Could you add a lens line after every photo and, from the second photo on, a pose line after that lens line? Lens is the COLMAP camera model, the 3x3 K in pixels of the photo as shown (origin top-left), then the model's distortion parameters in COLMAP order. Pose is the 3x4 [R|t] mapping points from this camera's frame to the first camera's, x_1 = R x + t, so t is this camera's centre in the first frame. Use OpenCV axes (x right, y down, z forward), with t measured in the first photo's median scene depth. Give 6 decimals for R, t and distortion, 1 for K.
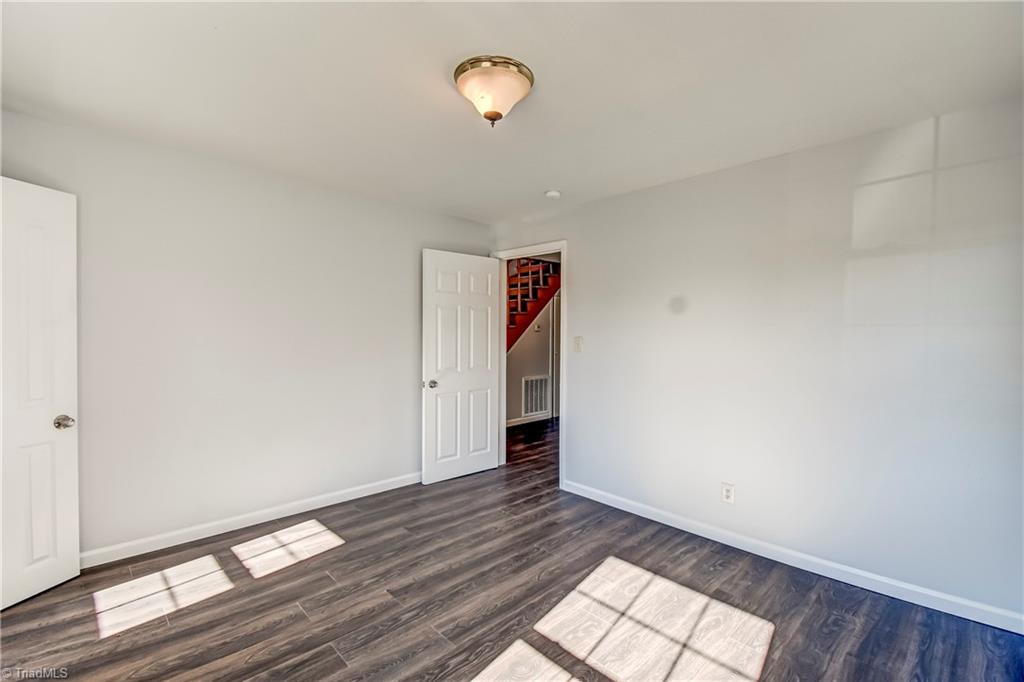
lens RADIAL K [[449.5, 0, 510.1], [0, 449.5, 338.7], [0, 0, 1]] dist [0.036478, -0.029068]
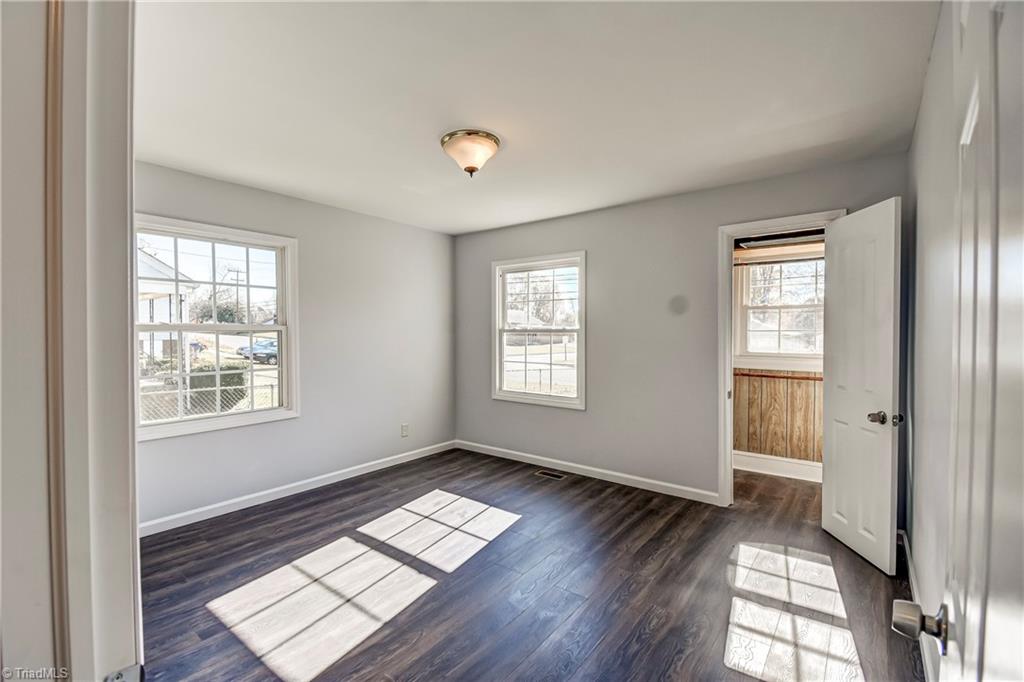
lens RADIAL K [[449.5, 0, 510.1], [0, 449.5, 338.7], [0, 0, 1]] dist [0.036478, -0.029068]
pose [[-0.990333, -0.005999, -0.138577, 0.023559], [-0.009842, 0.999585, 0.027062, -0.020739], [0.138357, 0.028164, -0.989982, 1.829858]]
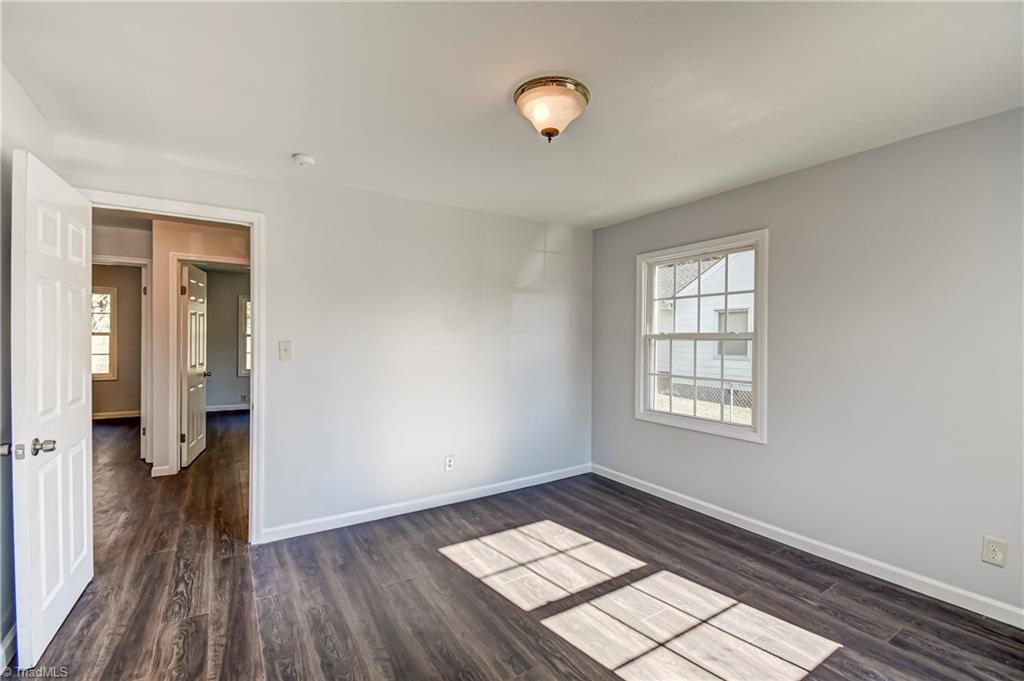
lens RADIAL K [[449.5, 0, 510.1], [0, 449.5, 338.2], [0, 0, 1]] dist [0.036478, -0.029068]
pose [[0.199750, -0.006369, 0.979826, -0.844795], [0.007501, 0.999960, 0.004971, -0.014622], [-0.979818, 0.006356, 0.199790, 0.685851]]
